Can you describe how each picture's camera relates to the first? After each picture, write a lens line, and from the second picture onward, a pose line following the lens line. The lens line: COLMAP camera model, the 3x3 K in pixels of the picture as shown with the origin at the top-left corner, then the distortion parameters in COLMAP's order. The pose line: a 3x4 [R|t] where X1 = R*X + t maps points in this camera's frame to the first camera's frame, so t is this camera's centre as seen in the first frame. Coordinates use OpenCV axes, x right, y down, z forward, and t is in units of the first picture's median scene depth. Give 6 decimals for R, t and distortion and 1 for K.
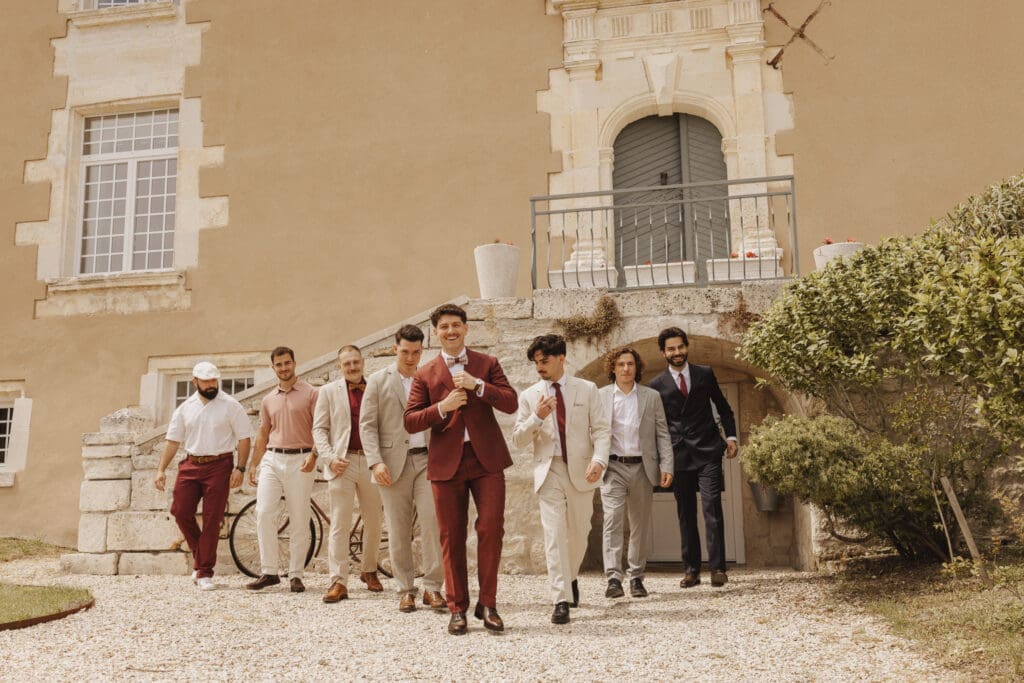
lens RADIAL K [[939.2, 0, 483.4], [0, 939.2, 343.7], [0, 0, 1]] dist [0.016256, -0.030141]
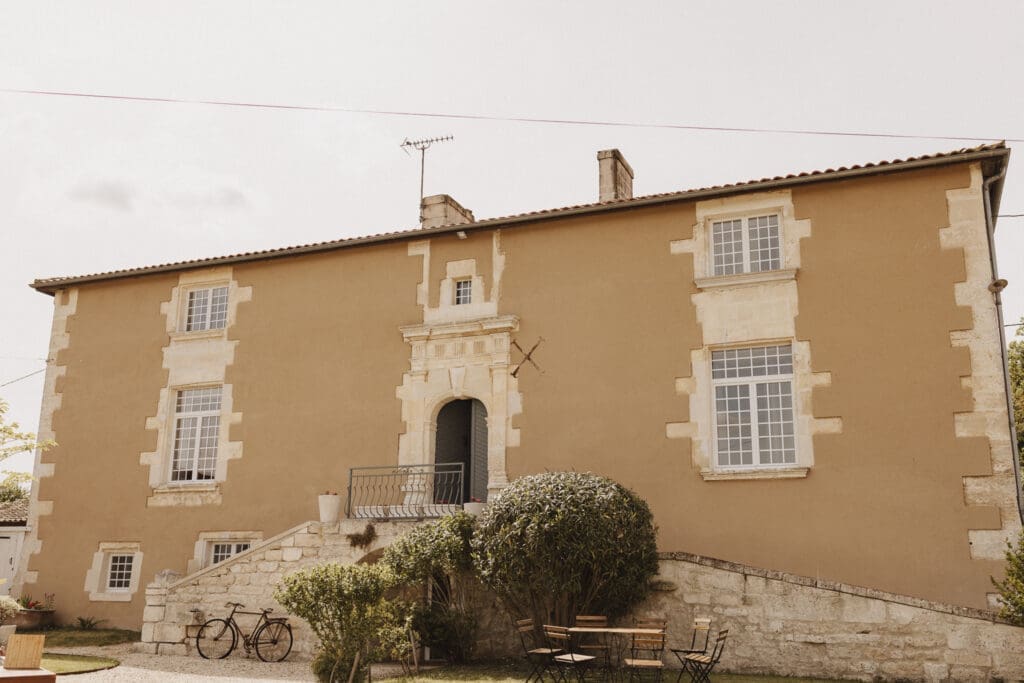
lens RADIAL K [[954.8, 0, 512.0], [0, 954.8, 341.5], [0, 0, 1]] dist [0.004058, -0.011483]
pose [[0.979243, -0.025829, -0.201039, 0.606688], [0.010275, 0.996898, -0.078028, -0.198088], [0.202431, 0.074343, 0.976471, -0.698409]]
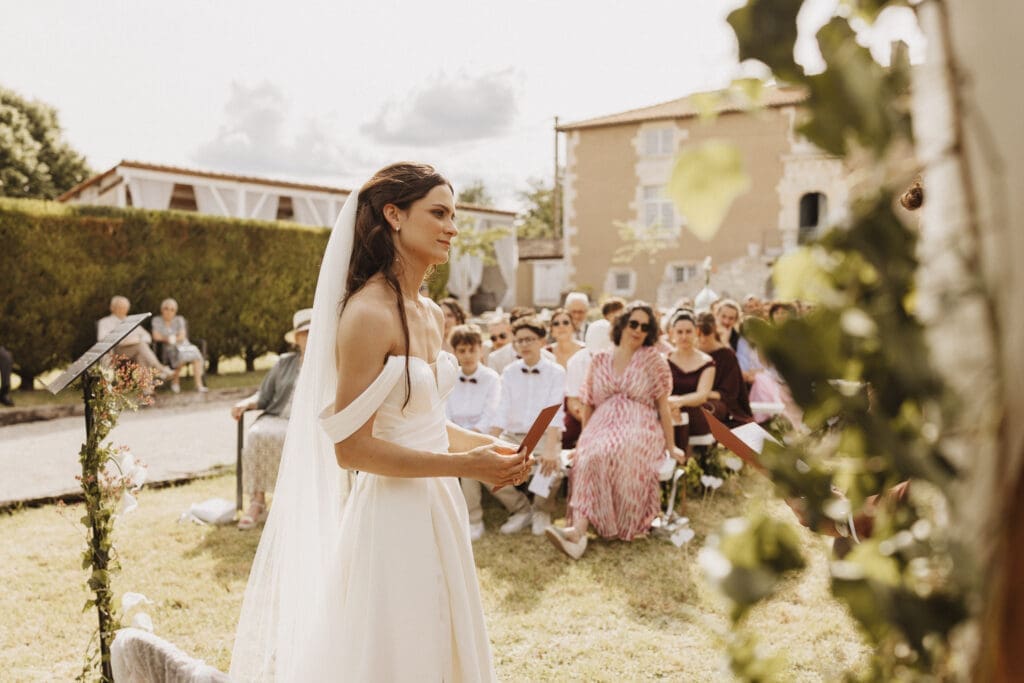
lens RADIAL K [[954.8, 0, 512.0], [0, 954.8, 341.5], [0, 0, 1]] dist [0.004058, -0.011483]
pose [[0.903871, 0.030749, -0.426699, 0.658113], [0.064029, 0.976456, 0.205997, -0.466069], [0.422986, -0.213515, 0.880621, -2.479269]]
